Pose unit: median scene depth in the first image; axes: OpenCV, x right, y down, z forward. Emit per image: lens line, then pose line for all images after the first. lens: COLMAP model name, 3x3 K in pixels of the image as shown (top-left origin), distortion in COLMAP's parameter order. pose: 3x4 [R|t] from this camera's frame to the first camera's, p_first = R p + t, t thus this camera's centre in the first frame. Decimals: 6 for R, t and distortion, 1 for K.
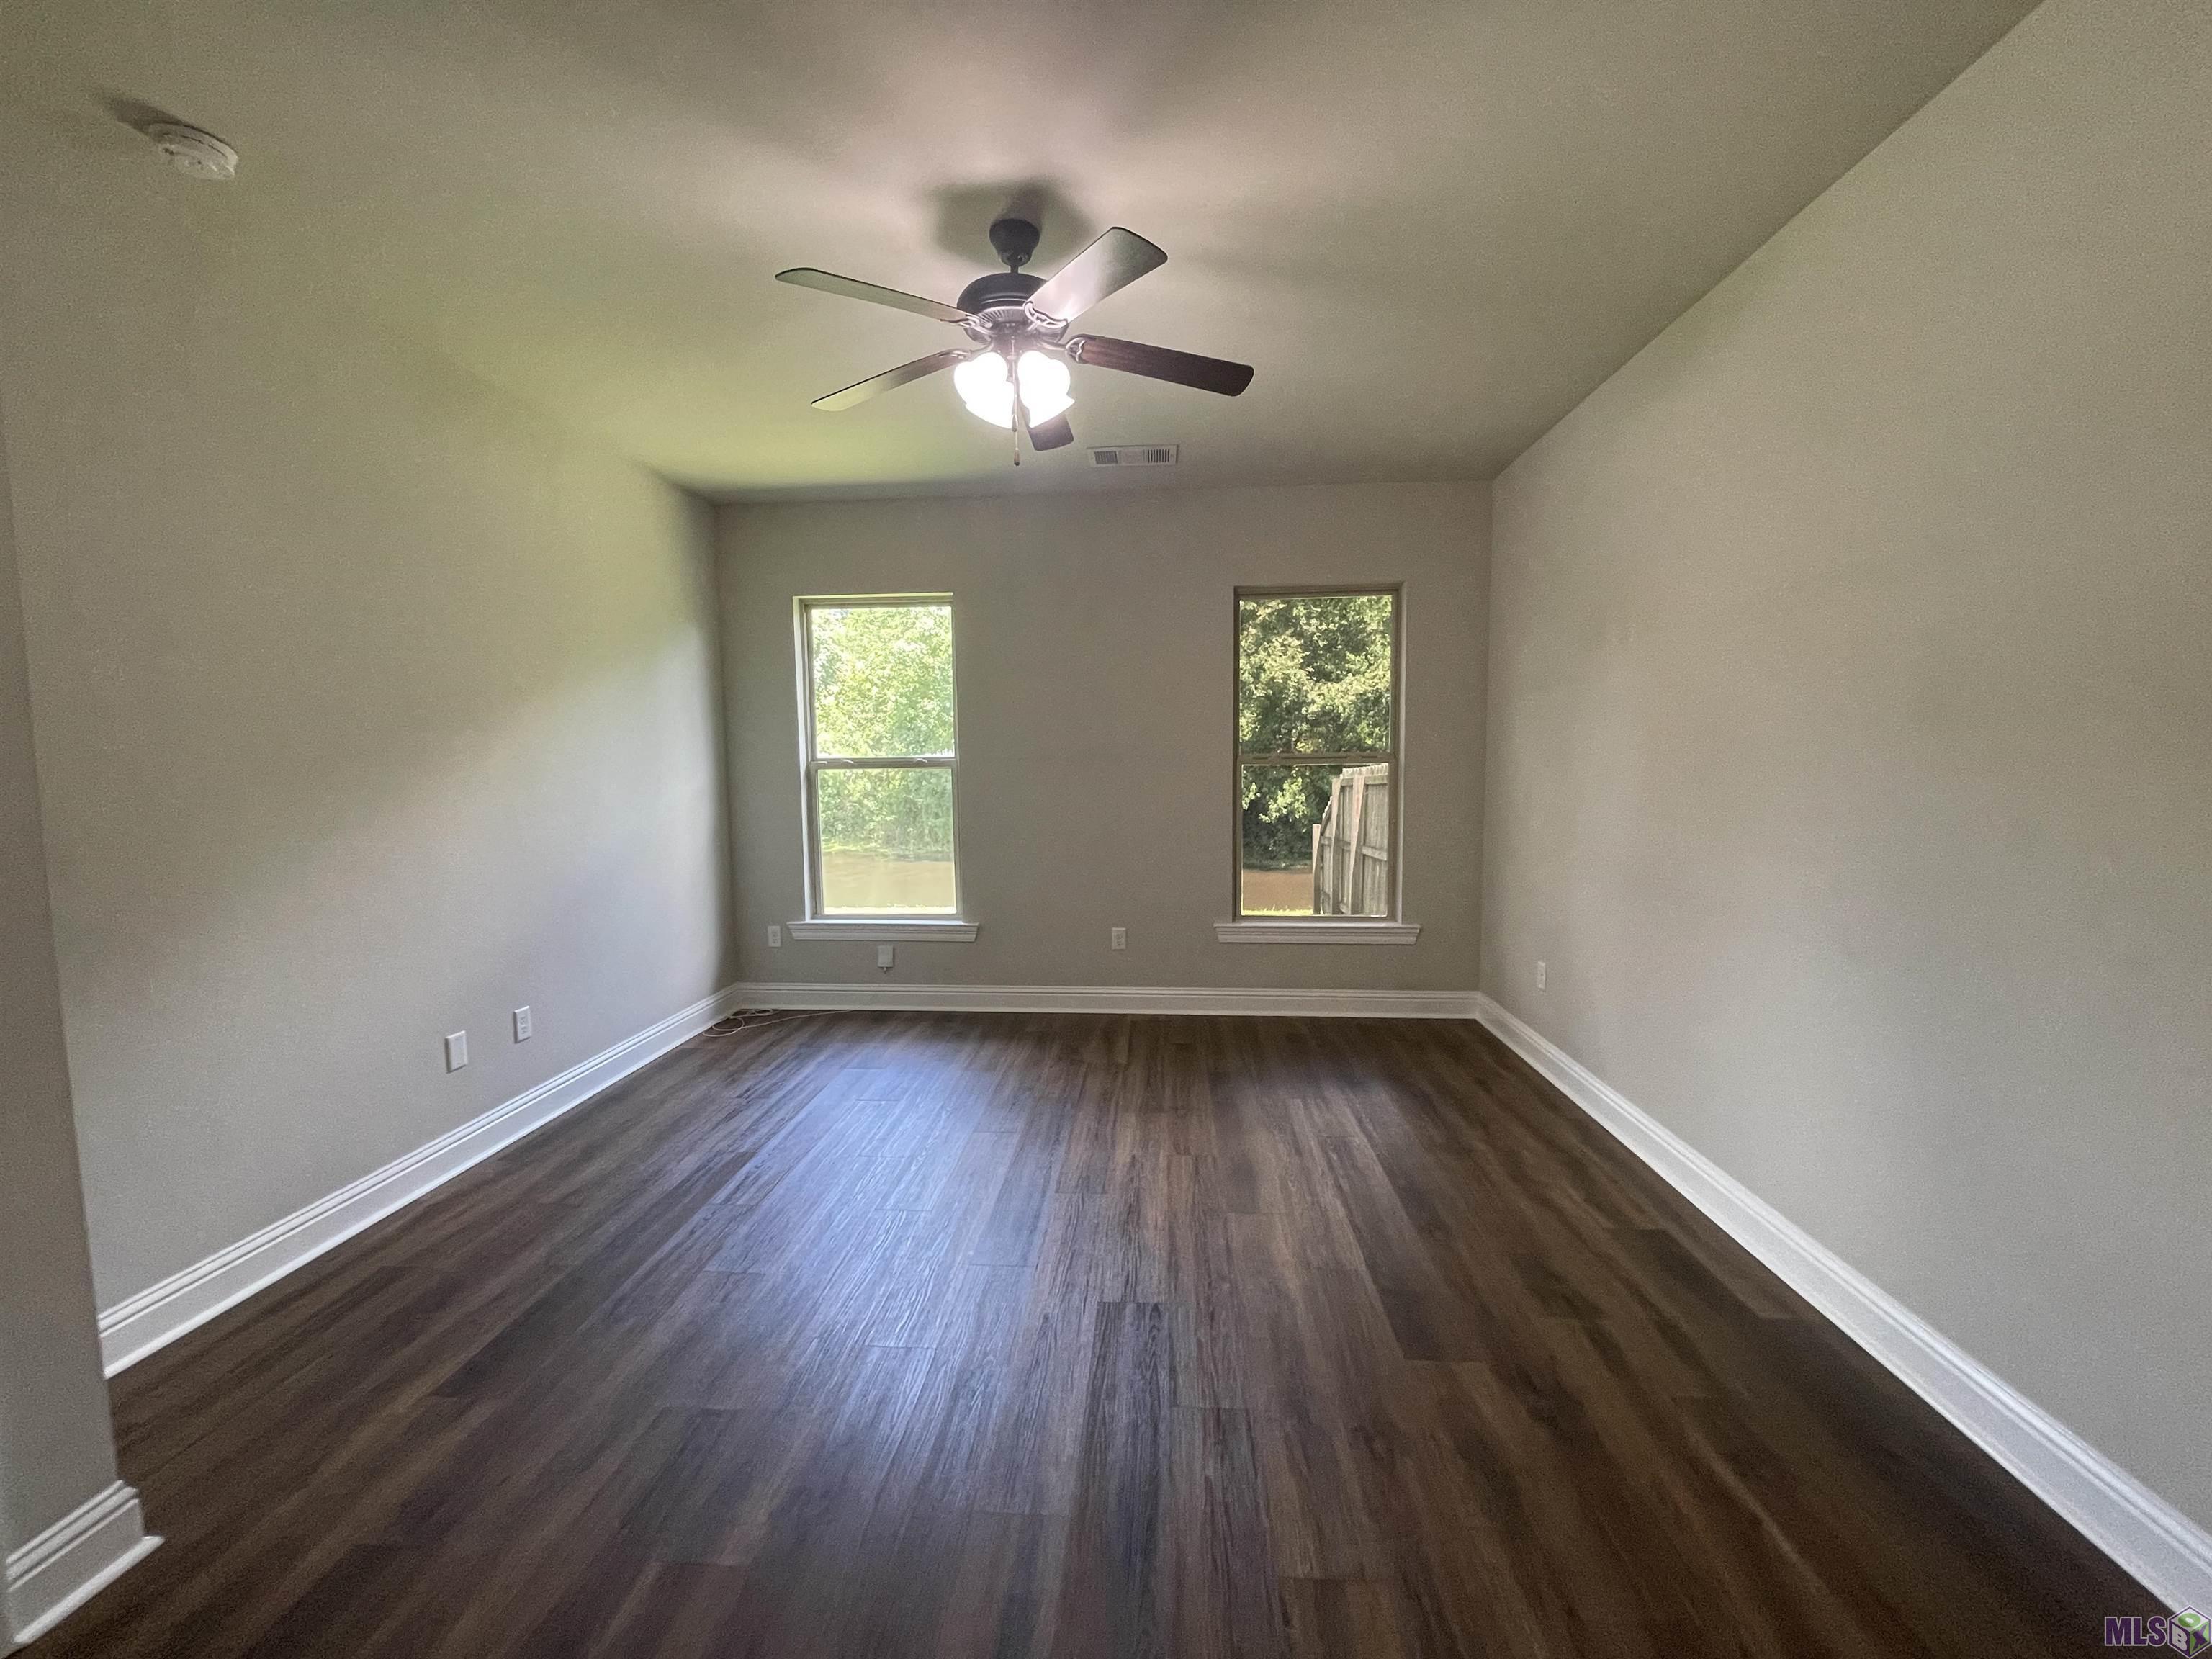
lens RADIAL K [[888.2, 0, 1093.6], [0, 888.2, 834.0], [0, 0, 1]] dist [0.002029, 0.000114]
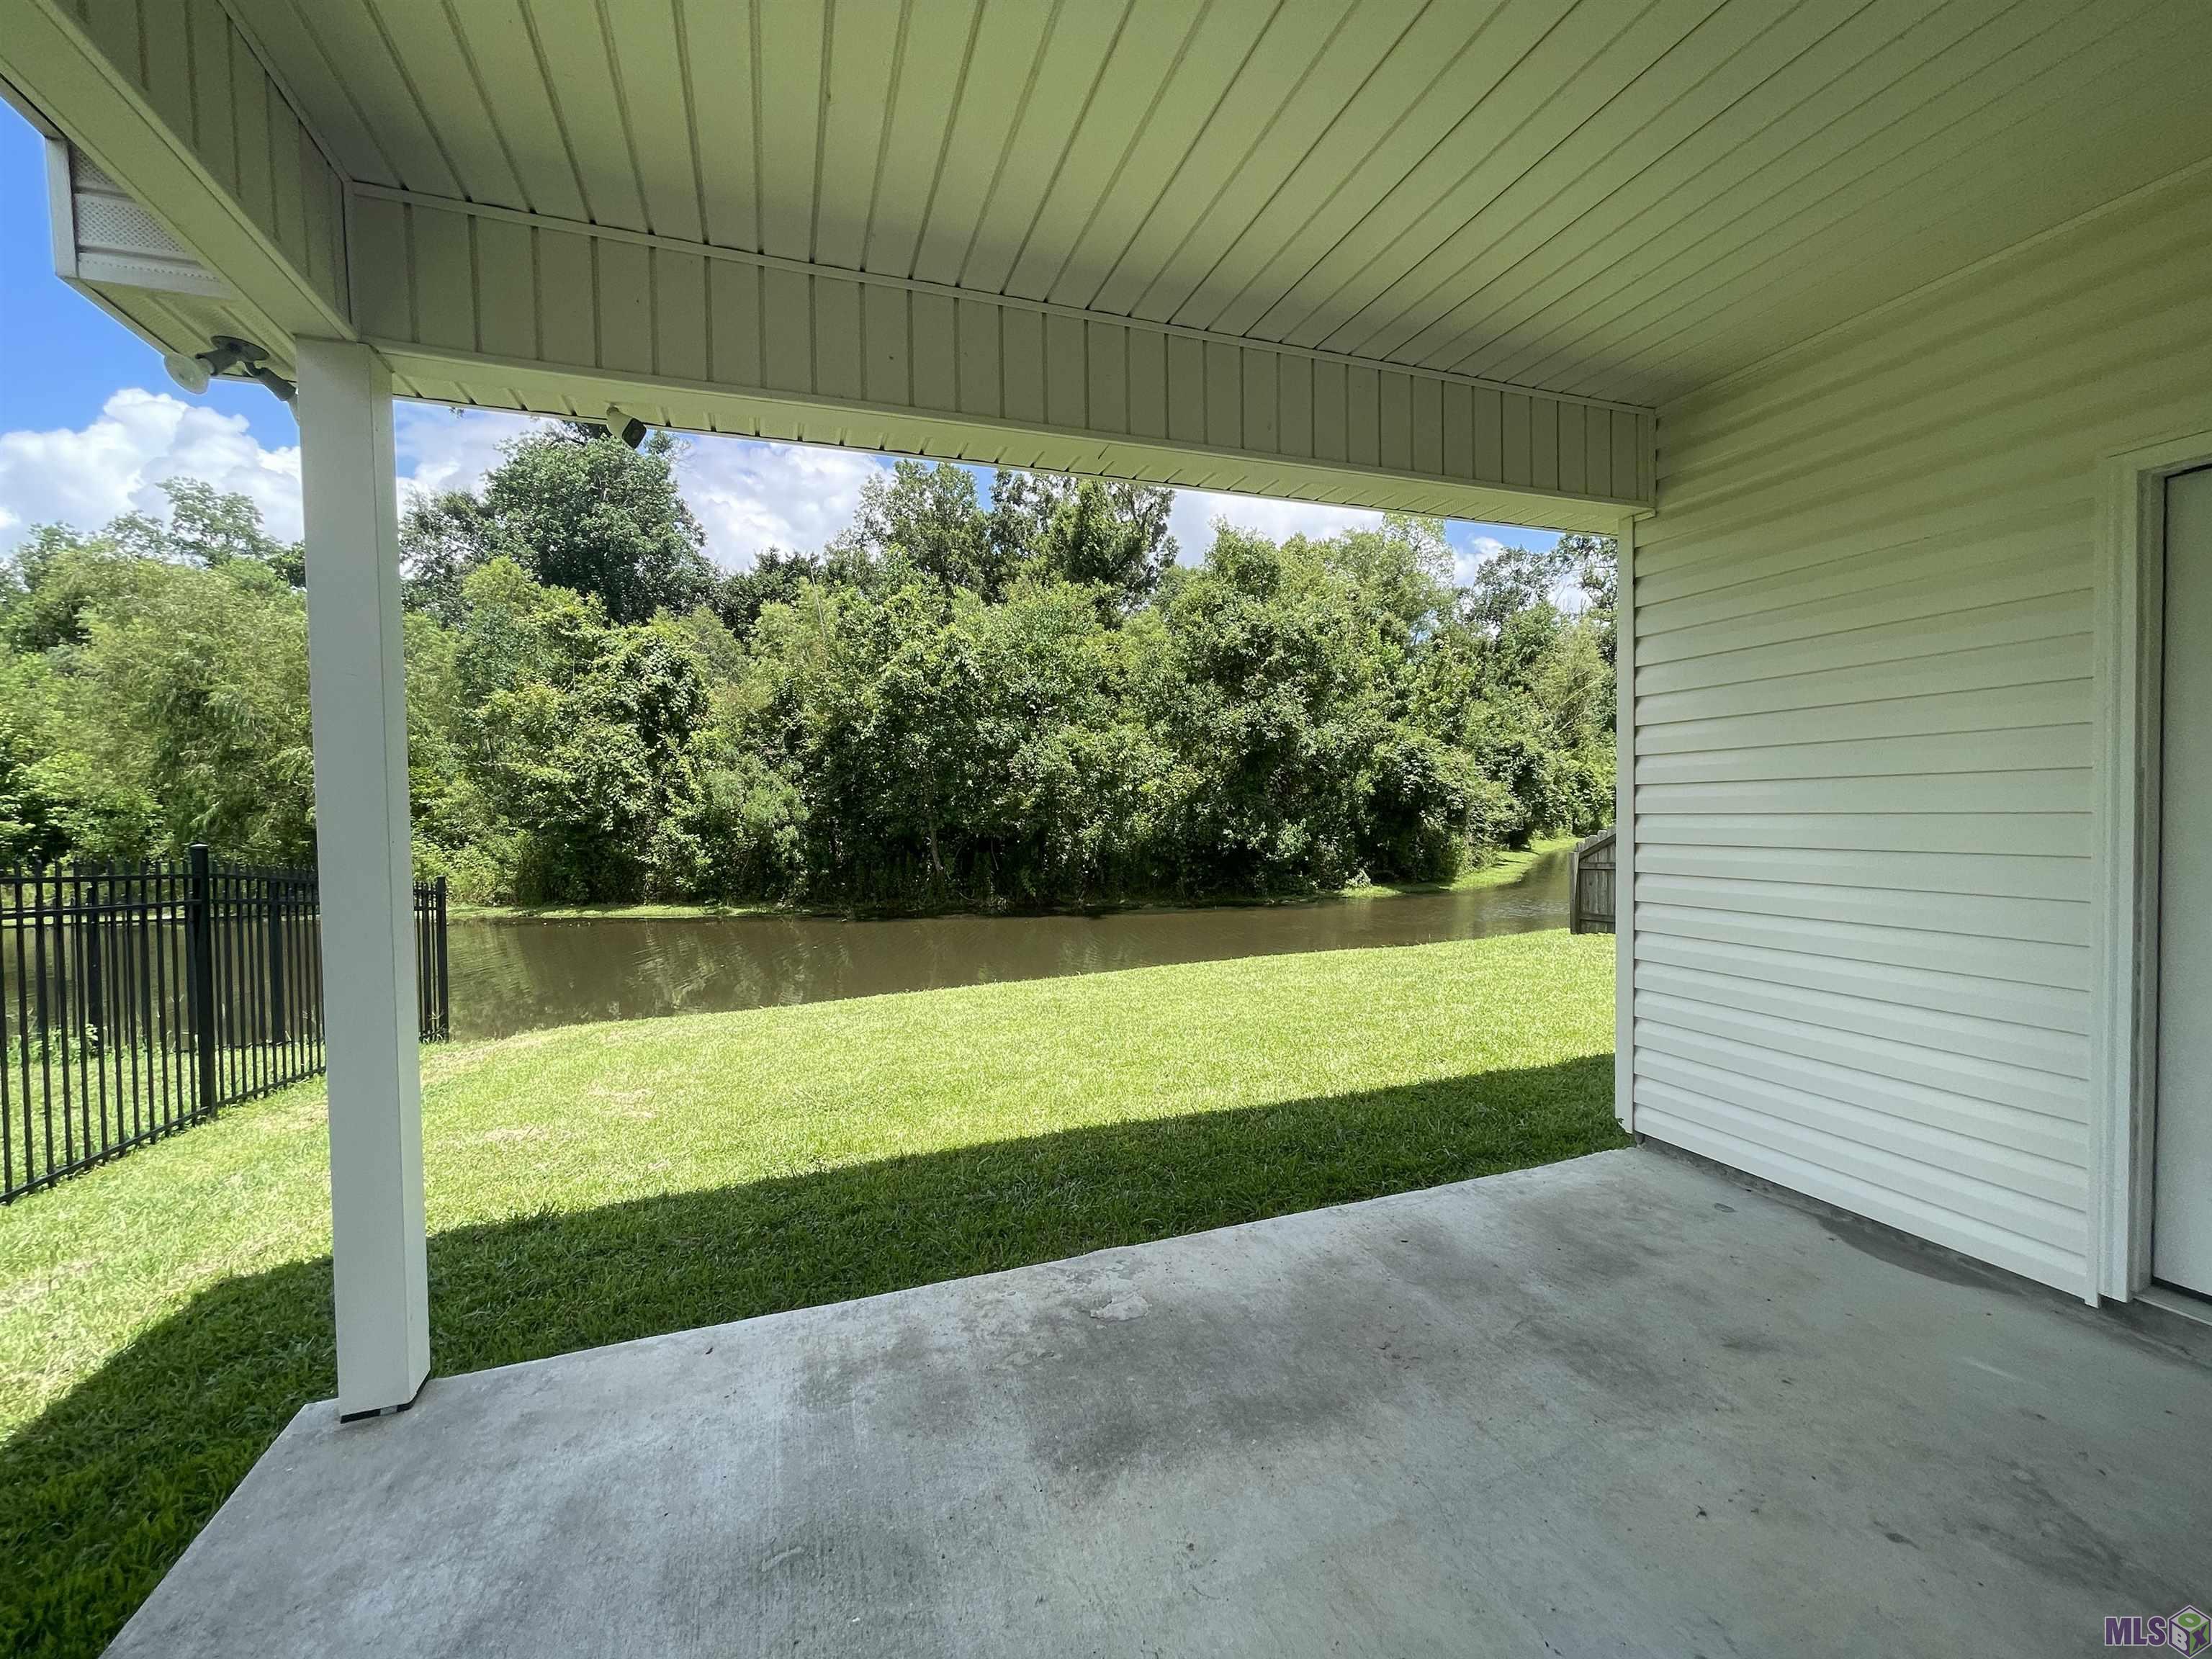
lens RADIAL K [[888.2, 0, 1092.6], [0, 888.2, 826.8], [0, 0, 1]] dist [0.002029, 0.000114]
pose [[0.919746, -0.015127, 0.392222, -2.539088], [0.039598, 0.997735, -0.054378, -0.026395], [-0.390511, 0.065545, 0.918262, 0.837086]]
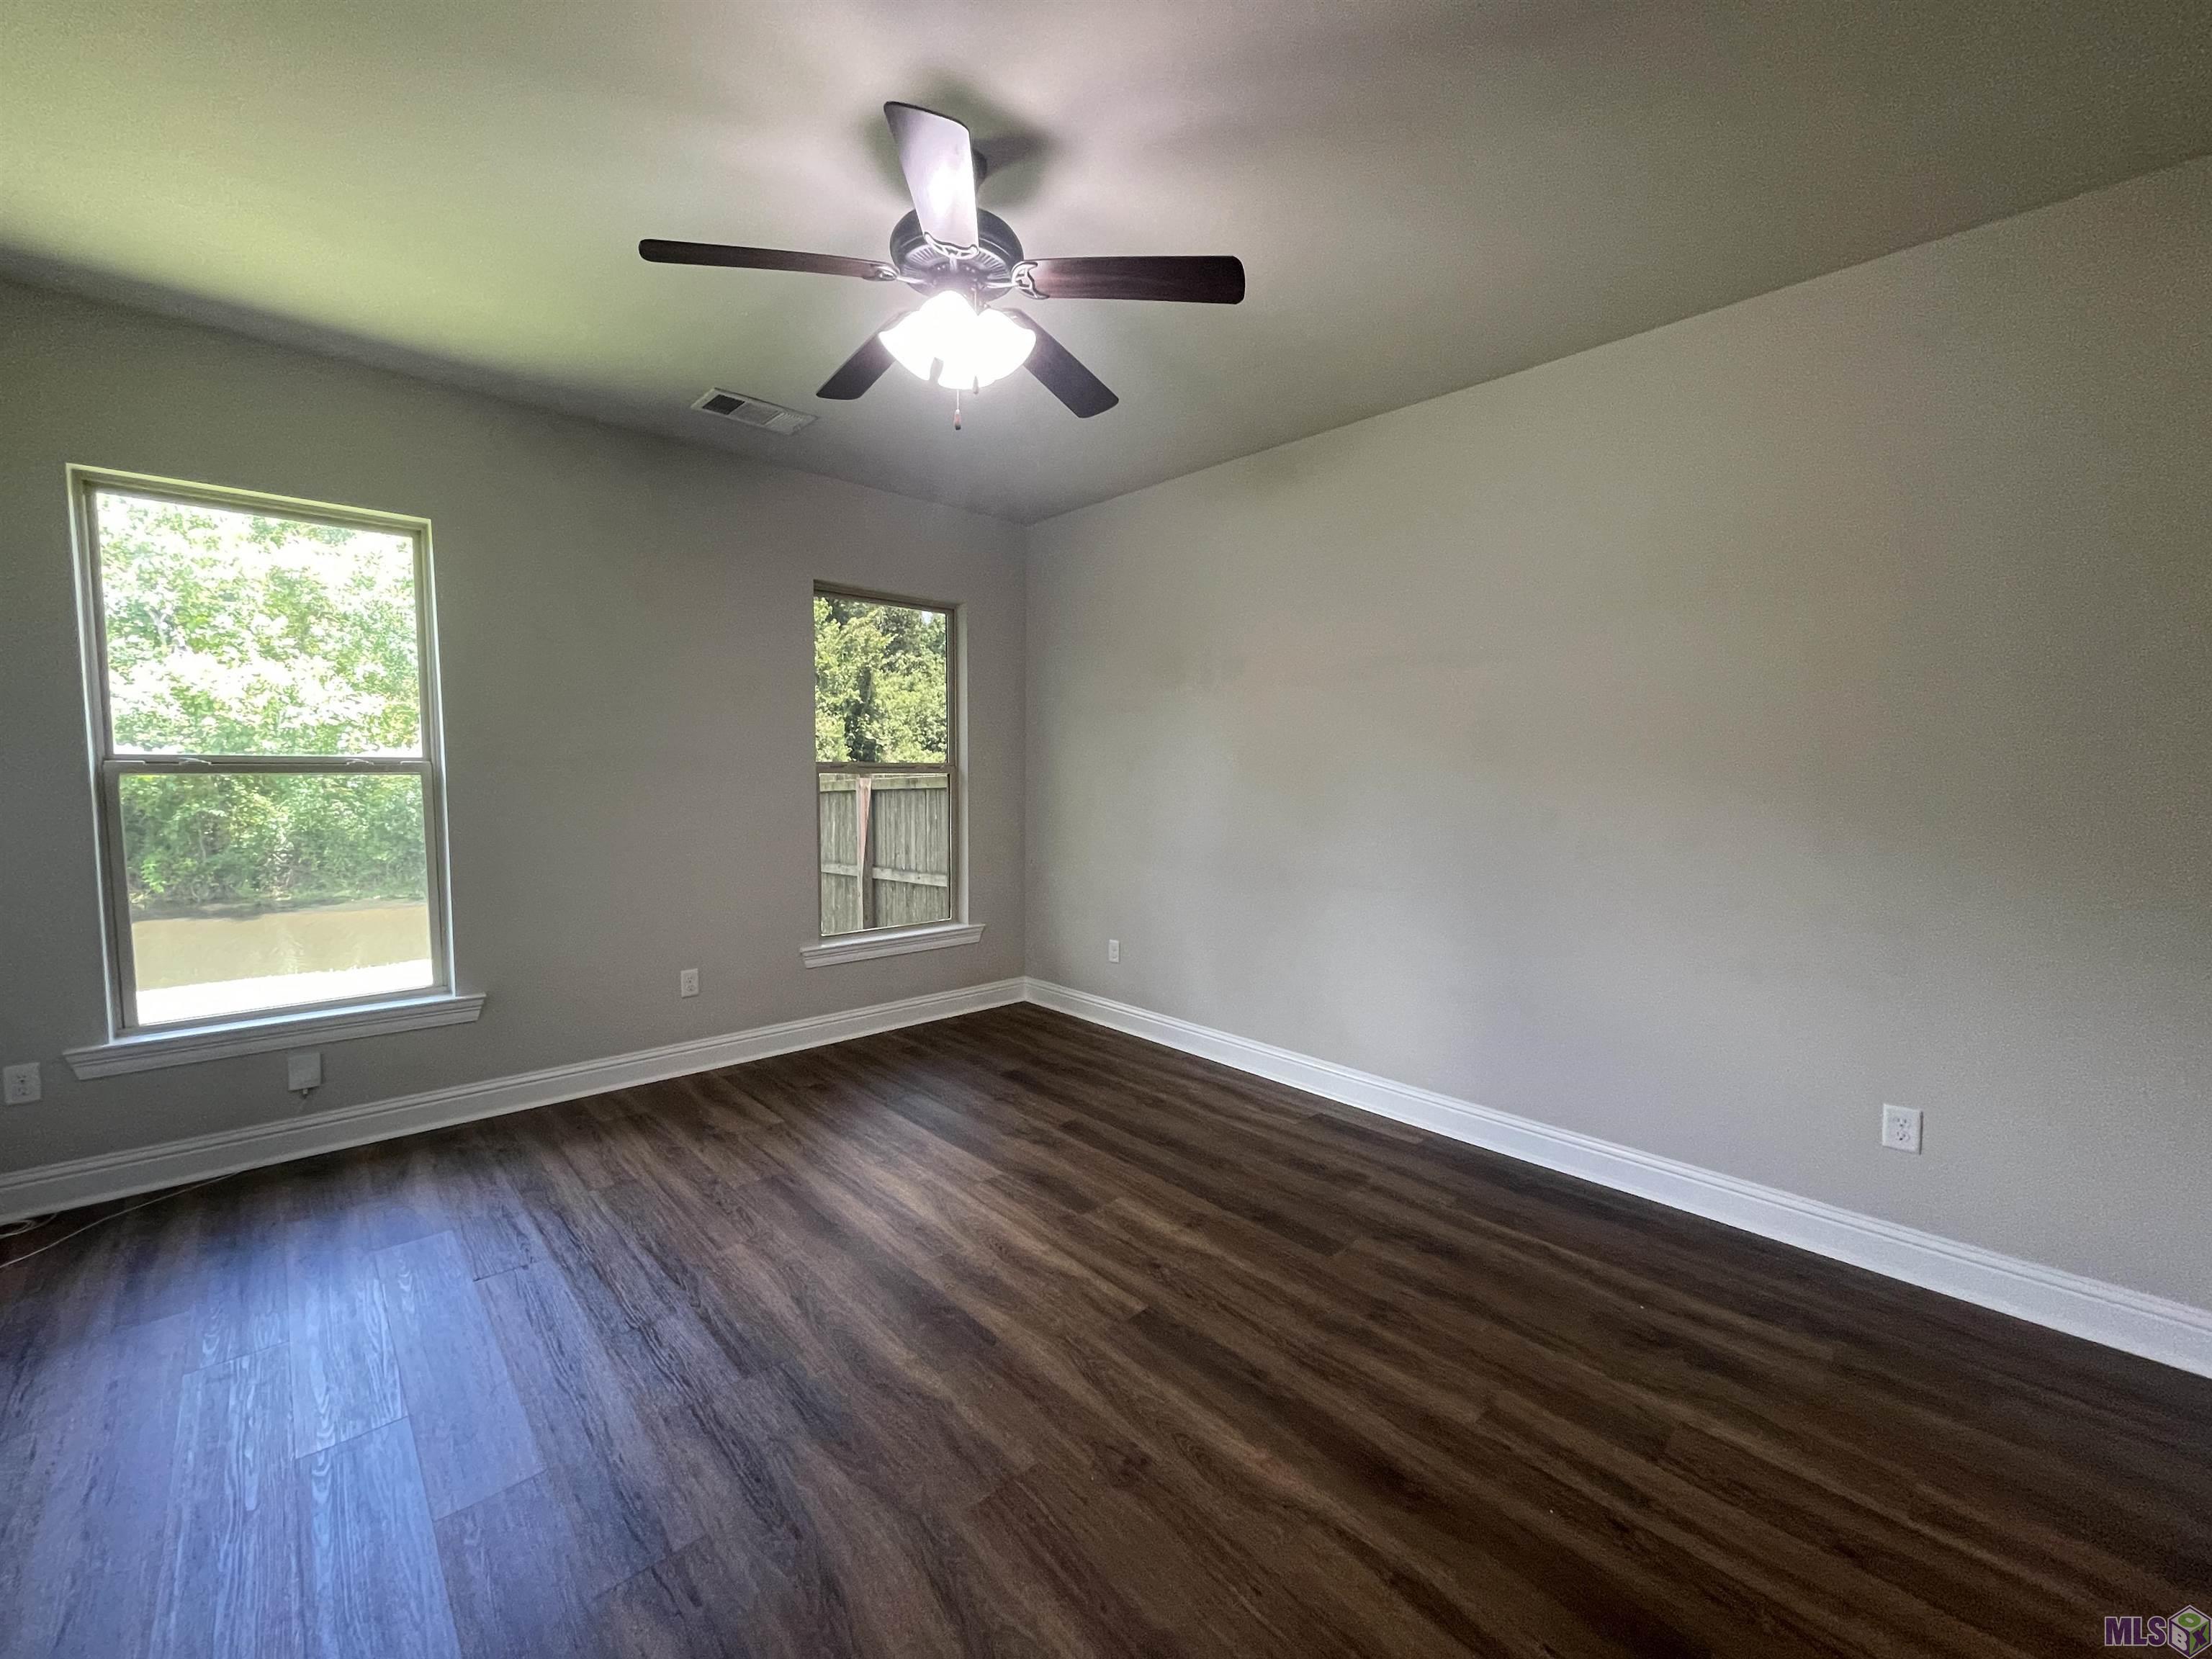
lens RADIAL K [[888.2, 0, 1095.1], [0, 888.2, 829.6], [0, 0, 1]] dist [0.002029, 0.000114]
pose [[0.680577, -0.037320, 0.731725, -0.321672], [0.048125, 0.998822, 0.006182, -0.011177], [-0.731094, 0.031007, 0.681572, 0.161417]]
